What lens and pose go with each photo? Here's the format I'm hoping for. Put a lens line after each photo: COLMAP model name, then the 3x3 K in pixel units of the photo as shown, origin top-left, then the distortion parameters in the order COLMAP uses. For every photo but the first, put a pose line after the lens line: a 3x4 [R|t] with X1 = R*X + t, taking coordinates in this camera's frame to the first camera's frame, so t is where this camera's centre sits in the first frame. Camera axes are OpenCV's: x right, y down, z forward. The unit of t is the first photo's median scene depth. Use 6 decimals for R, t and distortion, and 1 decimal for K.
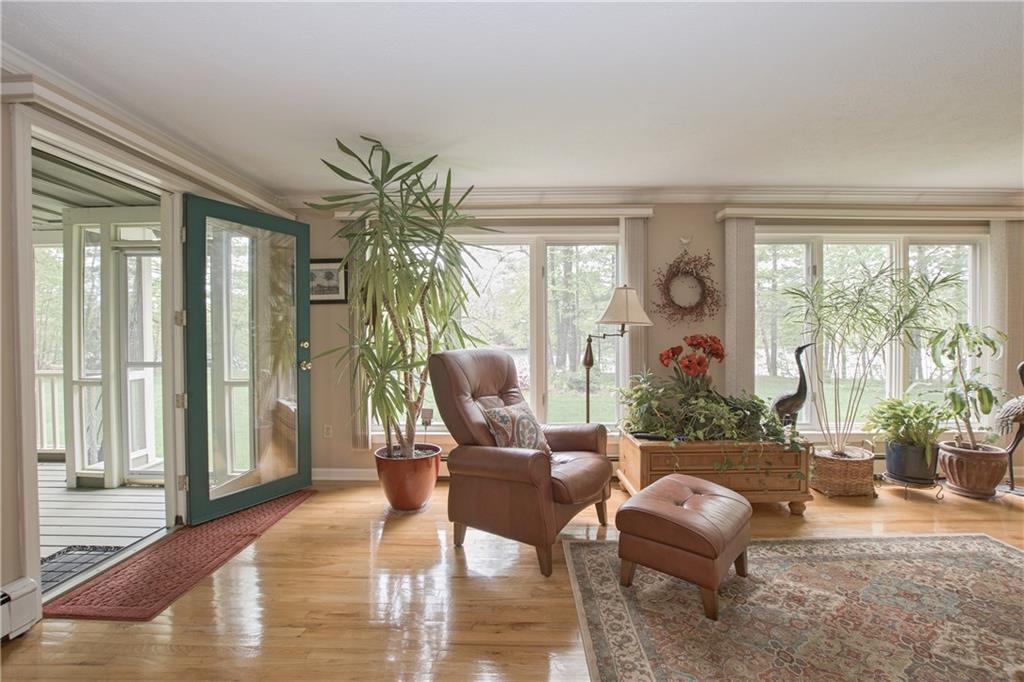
lens RADIAL K [[447.3, 0, 512.0], [0, 447.3, 341.0], [0, 0, 1]] dist [-0.023512, 0.000736]
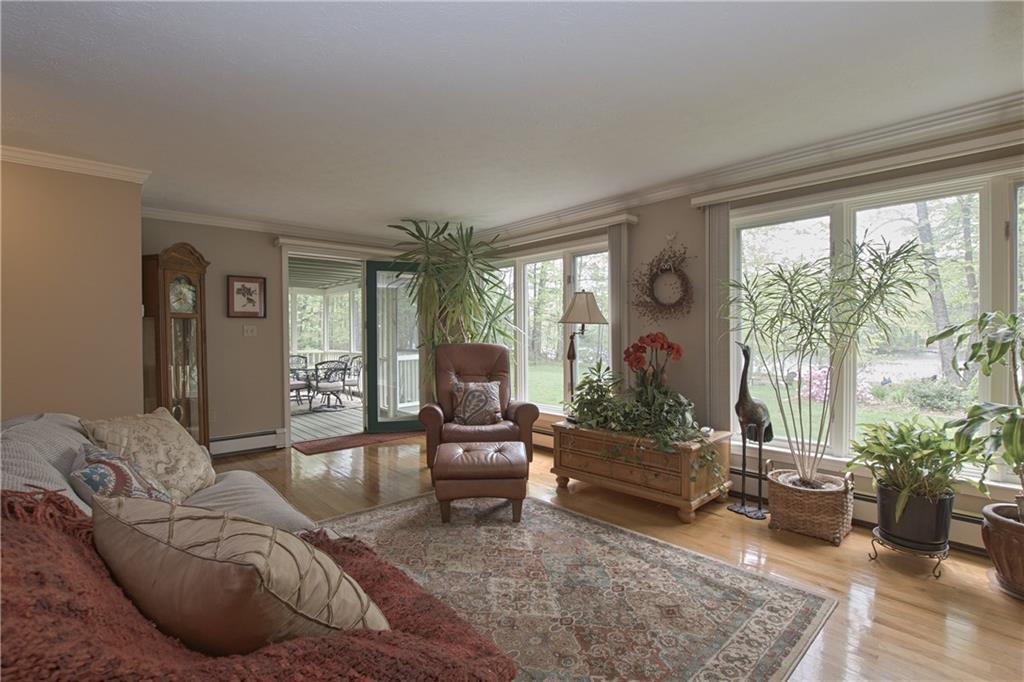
lens RADIAL K [[467.0, 0, 512.0], [0, 467.0, 341.0], [0, 0, 1]] dist [-0.013836, -0.000200]
pose [[0.688967, 0.010450, -0.724718, 0.971751], [0.001432, 0.999874, 0.015778, -0.013080], [0.724792, -0.011908, 0.688865, 0.036282]]
